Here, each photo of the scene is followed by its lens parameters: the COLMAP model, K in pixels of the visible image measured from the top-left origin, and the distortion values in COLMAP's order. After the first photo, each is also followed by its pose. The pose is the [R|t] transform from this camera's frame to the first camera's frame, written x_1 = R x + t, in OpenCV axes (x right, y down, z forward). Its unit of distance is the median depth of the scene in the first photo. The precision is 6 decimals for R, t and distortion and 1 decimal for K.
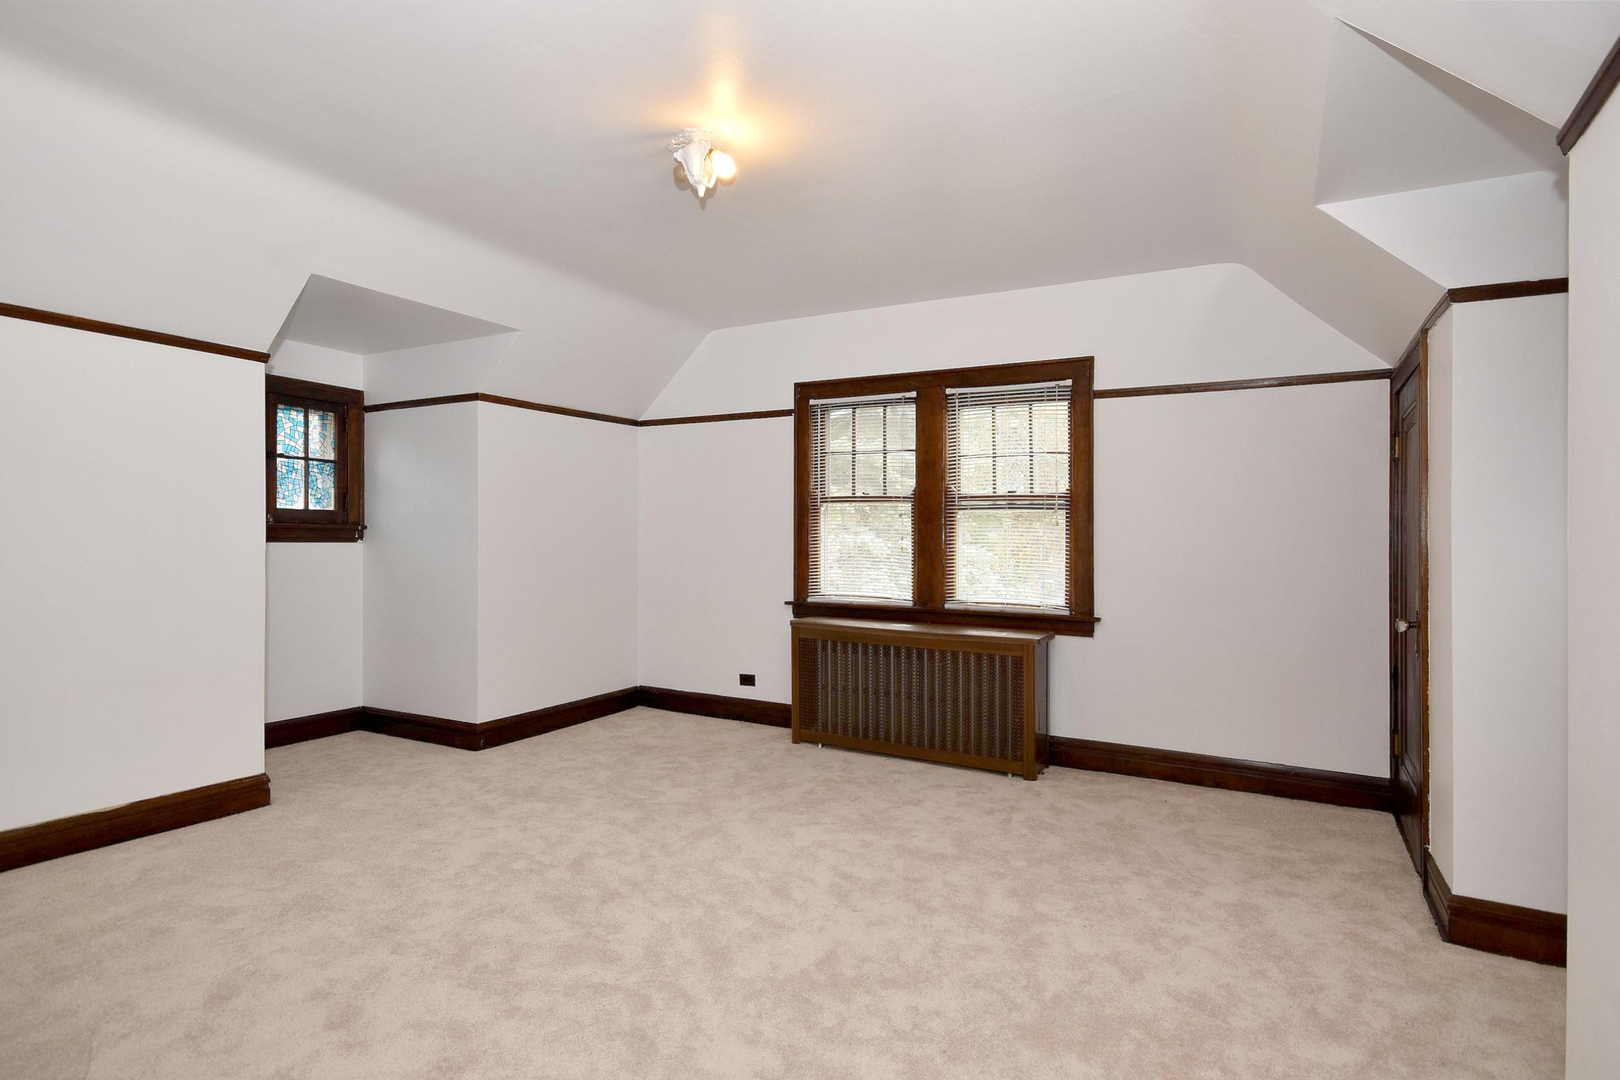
lens RADIAL K [[843.3, 0, 817.0], [0, 843.3, 547.0], [0, 0, 1]] dist [0.021079, -0.000462]
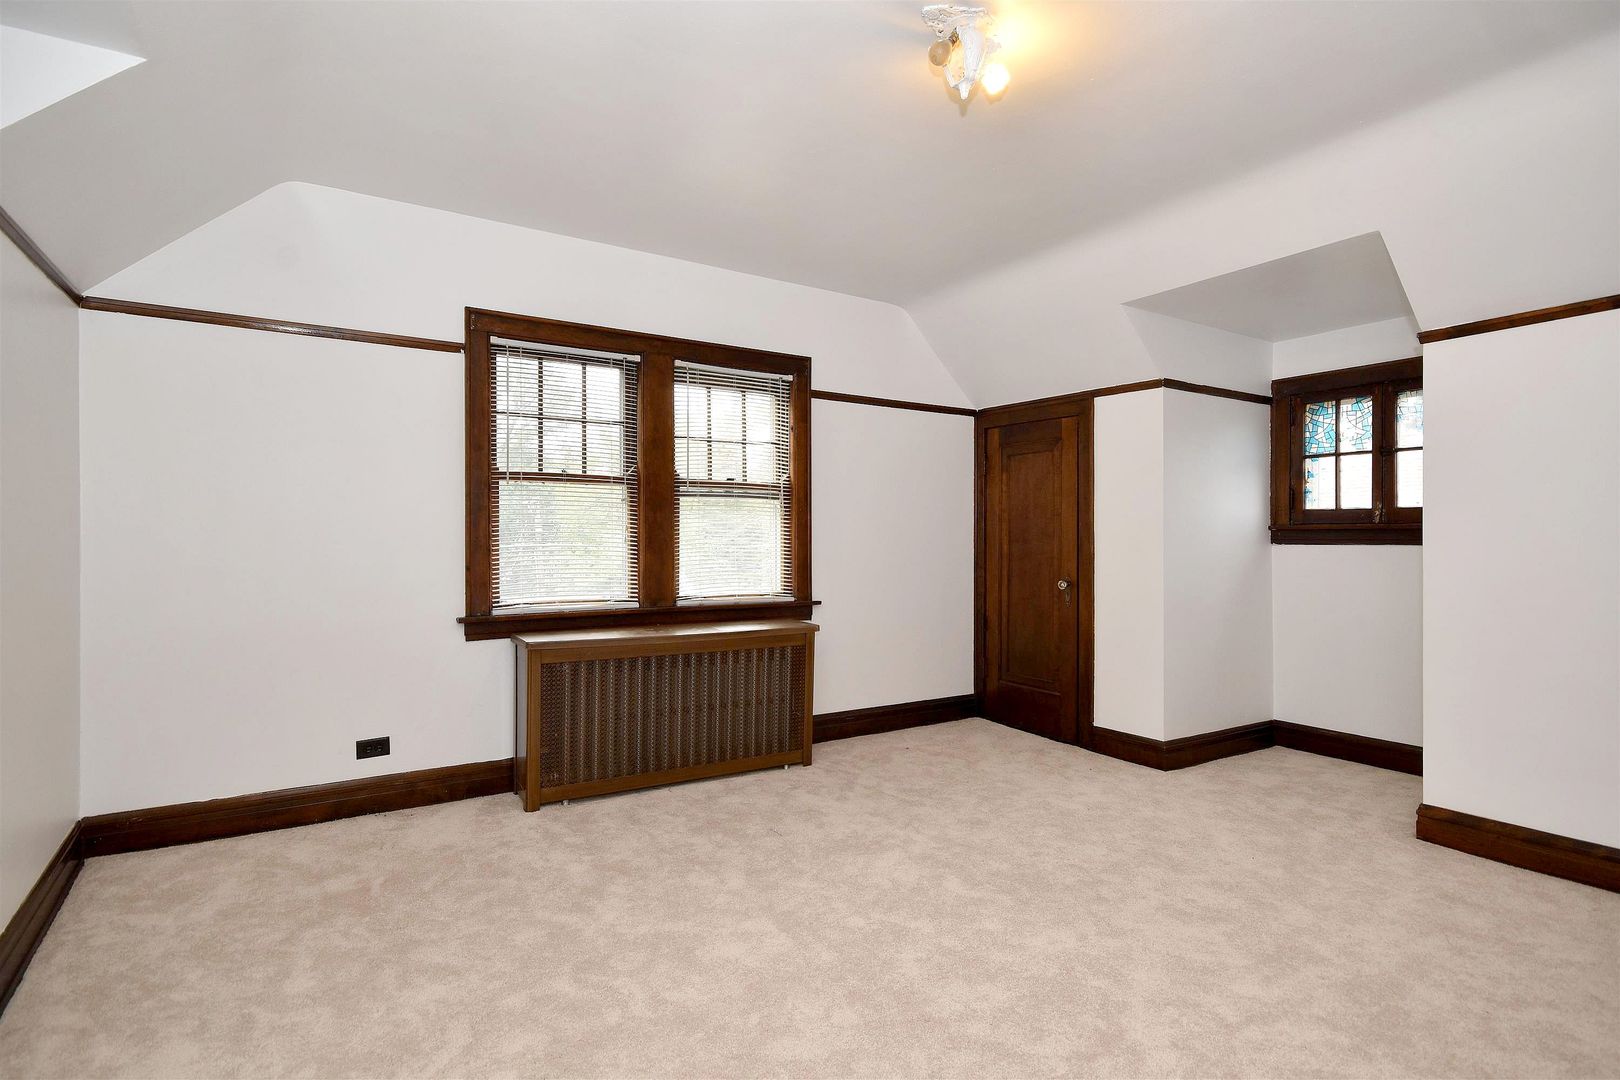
lens RADIAL K [[843.3, 0, 810.1], [0, 843.3, 530.9], [0, 0, 1]] dist [0.021079, -0.000462]
pose [[0.466276, -0.011798, 0.884561, -0.587518], [0.004178, 0.999929, 0.011134, -0.016739], [-0.884629, -0.001495, 0.466292, 0.473588]]
